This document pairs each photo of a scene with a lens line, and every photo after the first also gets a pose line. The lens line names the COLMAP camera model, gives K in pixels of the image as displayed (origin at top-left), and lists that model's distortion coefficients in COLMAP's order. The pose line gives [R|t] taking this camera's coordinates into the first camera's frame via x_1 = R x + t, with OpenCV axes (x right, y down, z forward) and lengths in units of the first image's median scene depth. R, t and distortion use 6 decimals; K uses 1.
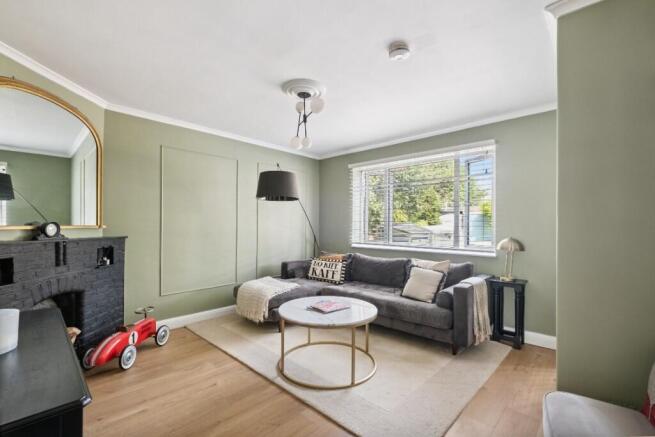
lens RADIAL K [[292.5, 0, 327.4], [0, 292.5, 225.2], [0, 0, 1]] dist [-0.008450, -0.000500]
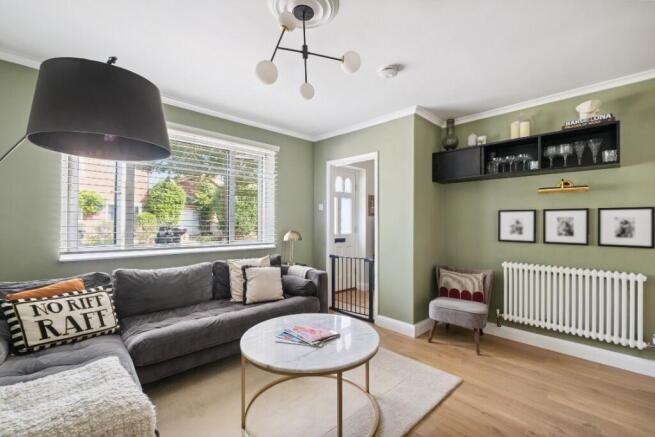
lens RADIAL K [[287.6, 0, 326.0], [0, 287.6, 221.3], [0, 0, 1]] dist [-0.003761, -0.000727]
pose [[0.036491, 0.001805, 0.999332, -0.483143], [-0.008986, 0.999959, -0.001478, 0.001430], [-0.999294, -0.008926, 0.036506, 0.641897]]
